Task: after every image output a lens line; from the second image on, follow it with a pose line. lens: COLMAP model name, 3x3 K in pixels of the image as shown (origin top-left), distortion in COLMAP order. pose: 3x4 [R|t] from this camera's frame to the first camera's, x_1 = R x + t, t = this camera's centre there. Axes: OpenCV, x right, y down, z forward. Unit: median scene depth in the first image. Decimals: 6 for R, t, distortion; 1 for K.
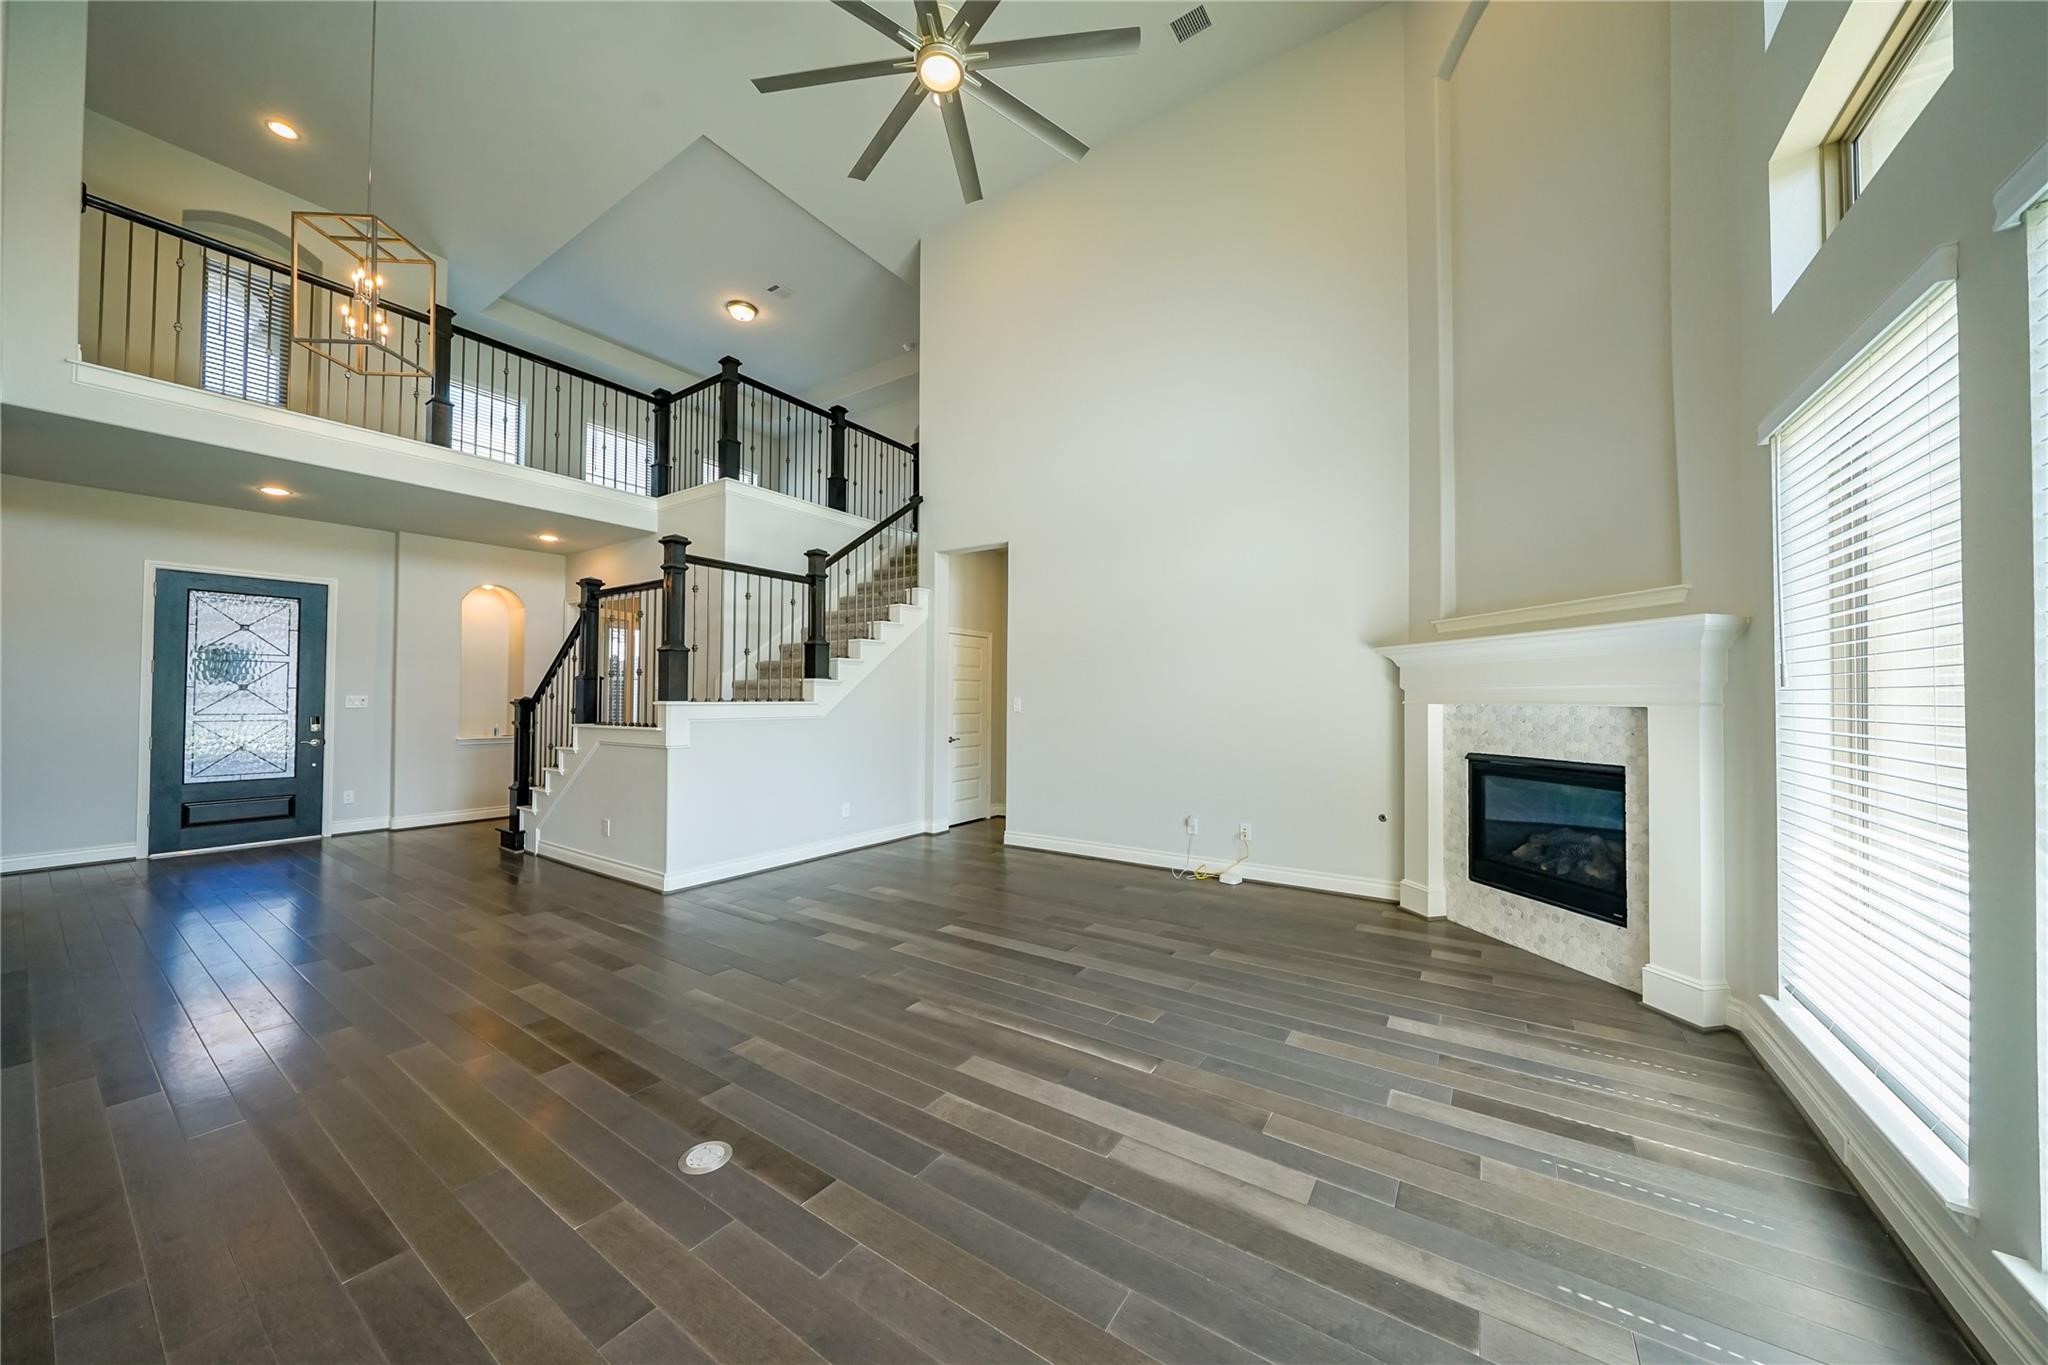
lens RADIAL K [[698.8, 0, 1016.5], [0, 698.8, 690.3], [0, 0, 1]] dist [-0.005538, 0.000369]
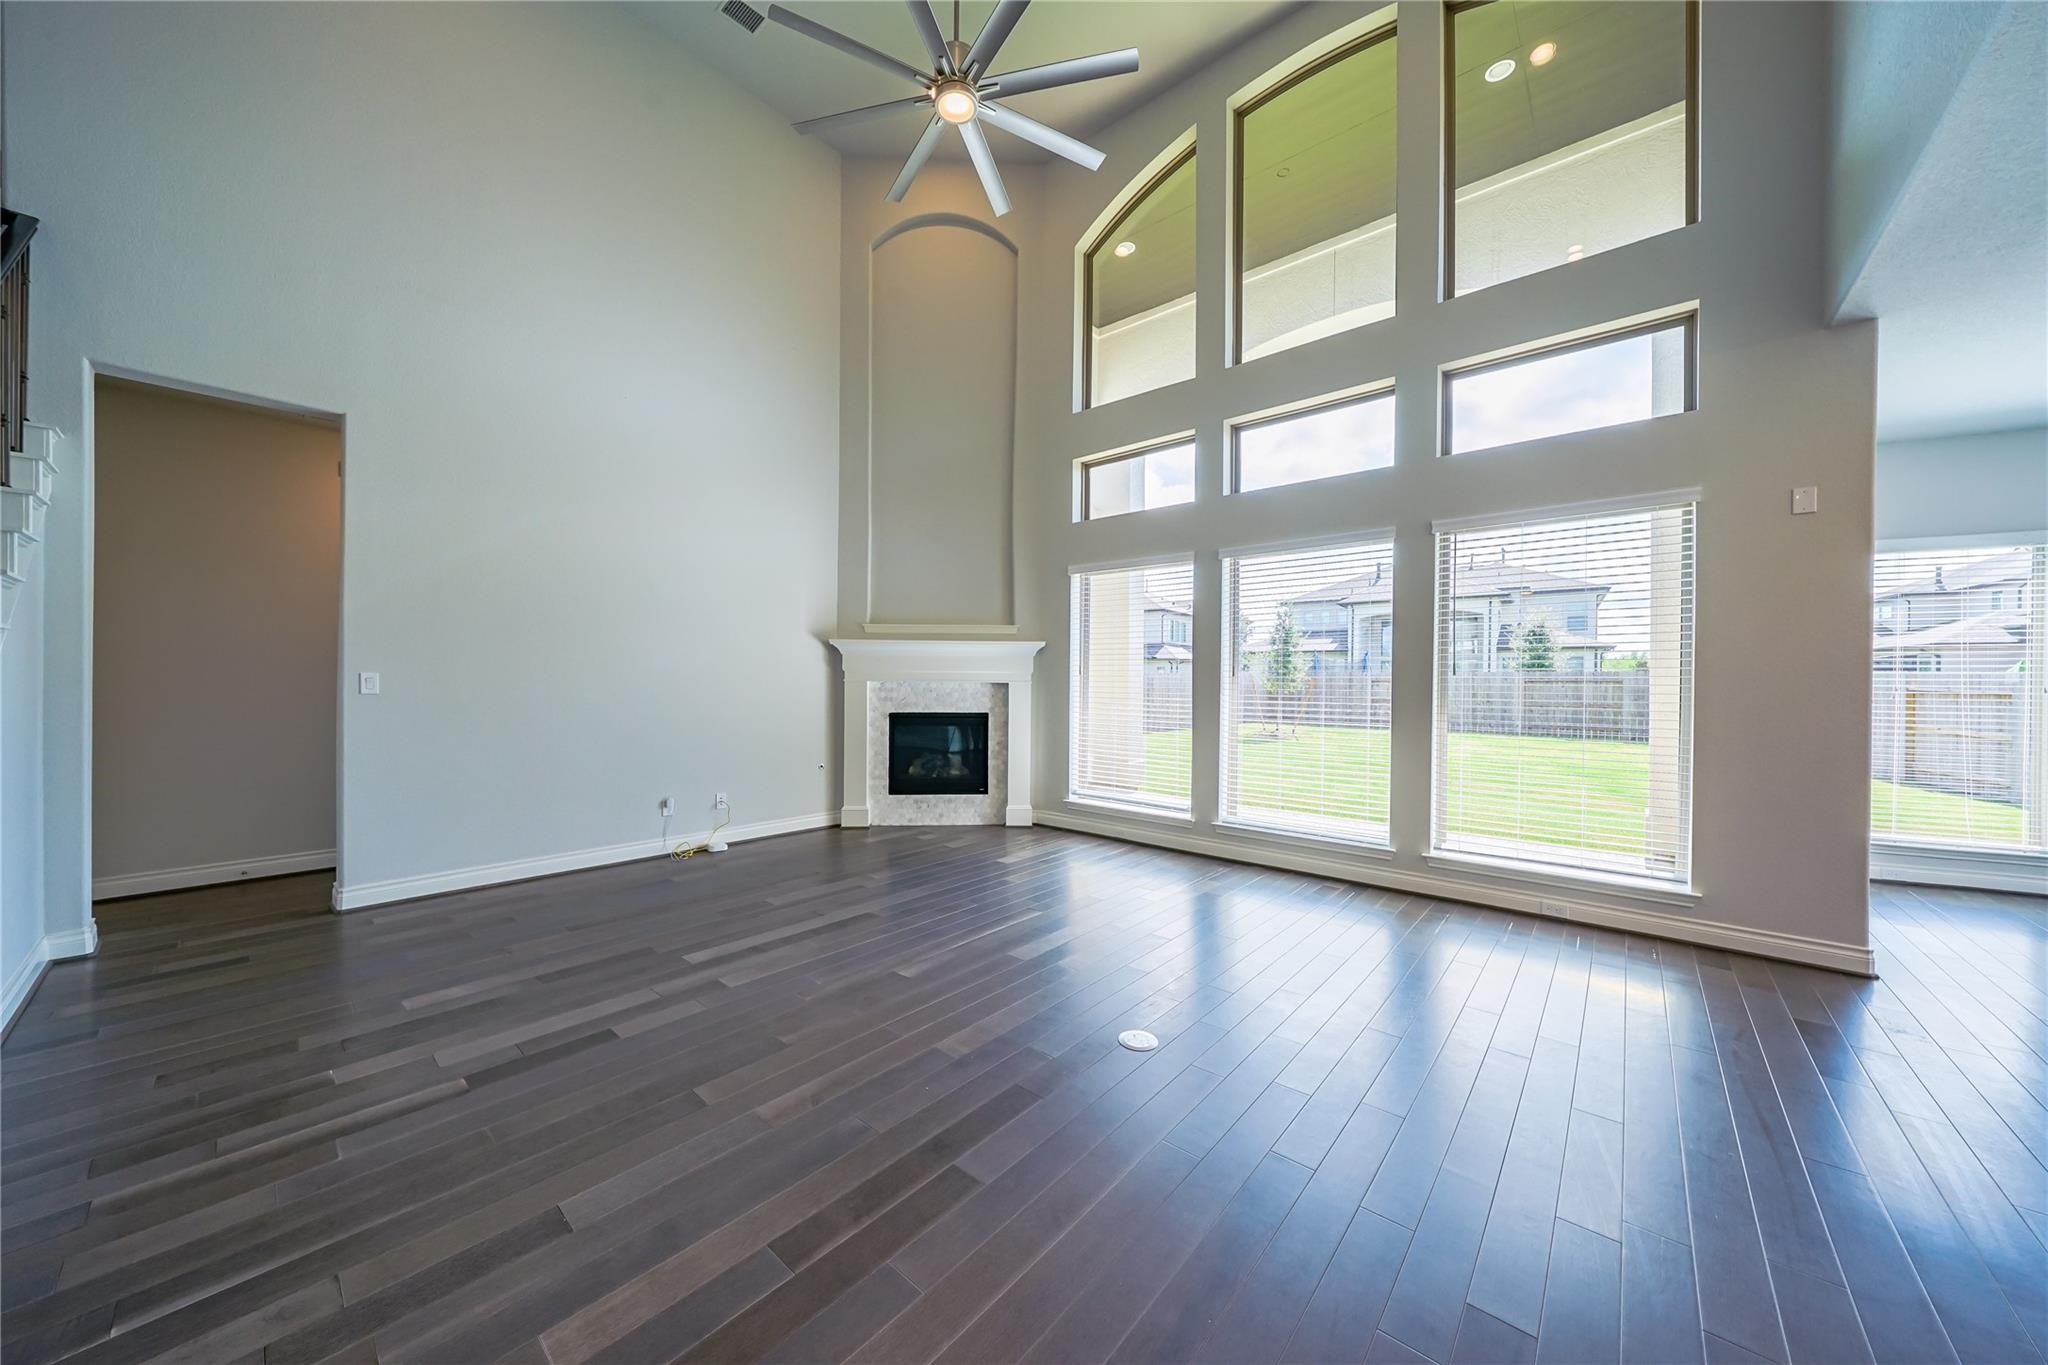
lens RADIAL K [[698.8, 0, 1020.4], [0, 698.8, 683.5], [0, 0, 1]] dist [-0.005538, 0.000369]
pose [[0.116978, -0.003581, 0.993128, -0.841086], [-0.020058, 0.999781, 0.005968, 0.009550], [-0.992932, -0.020618, 0.116881, 0.524757]]
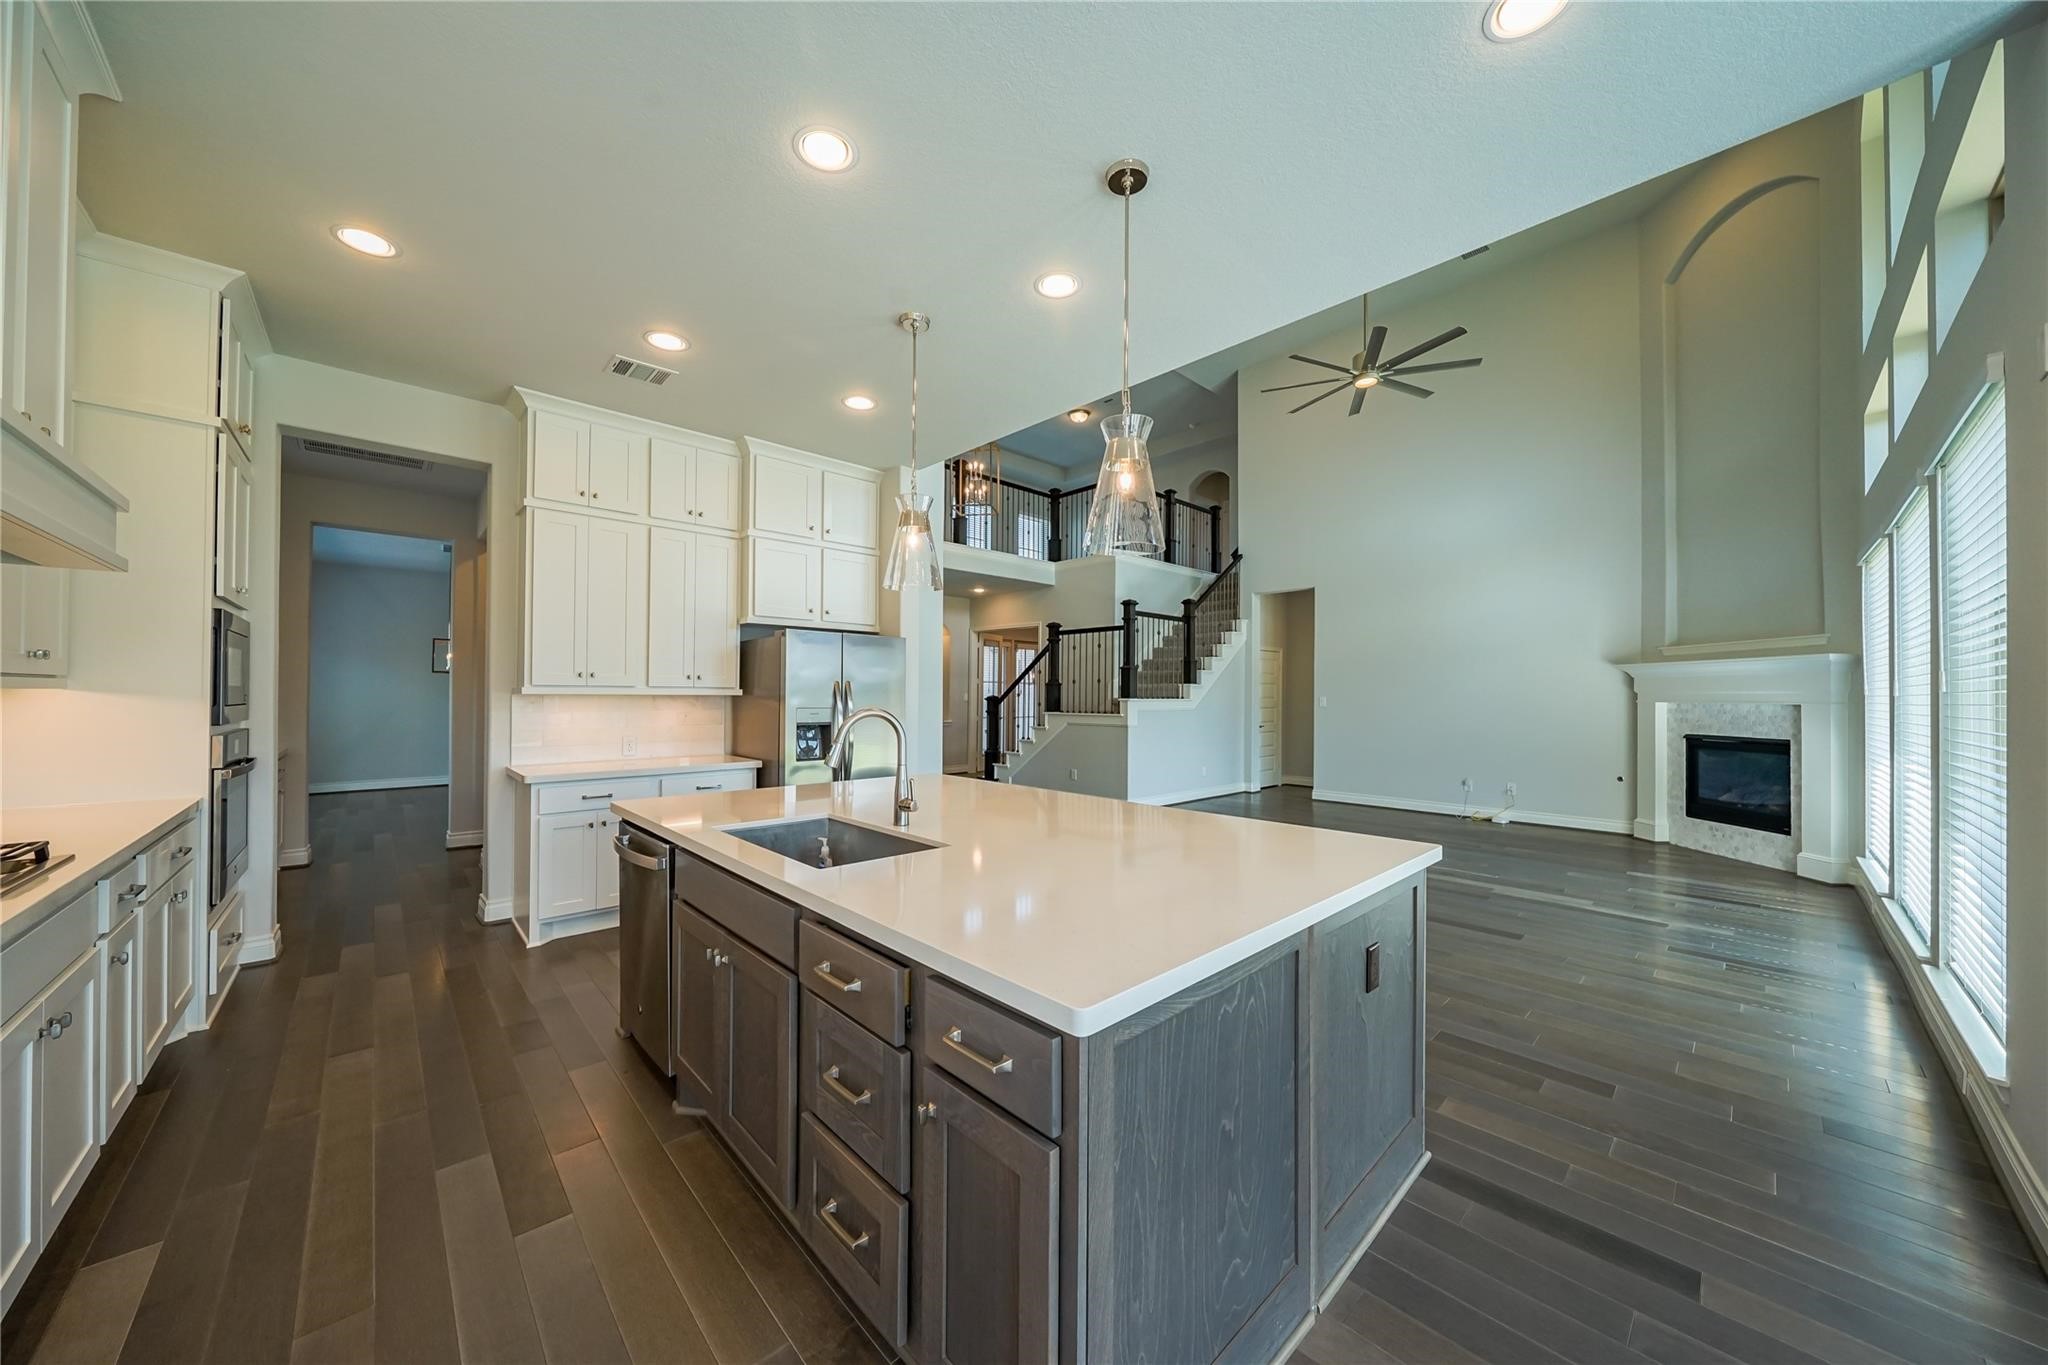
lens RADIAL K [[698.8, 0, 1019.0], [0, 698.8, 688.7], [0, 0, 1]] dist [-0.005538, 0.000369]
pose [[0.976042, 0.000845, -0.217582, -0.448632], [-0.000247, 0.999996, 0.002775, -0.014852], [0.217583, -0.002655, 0.976038, -0.807760]]
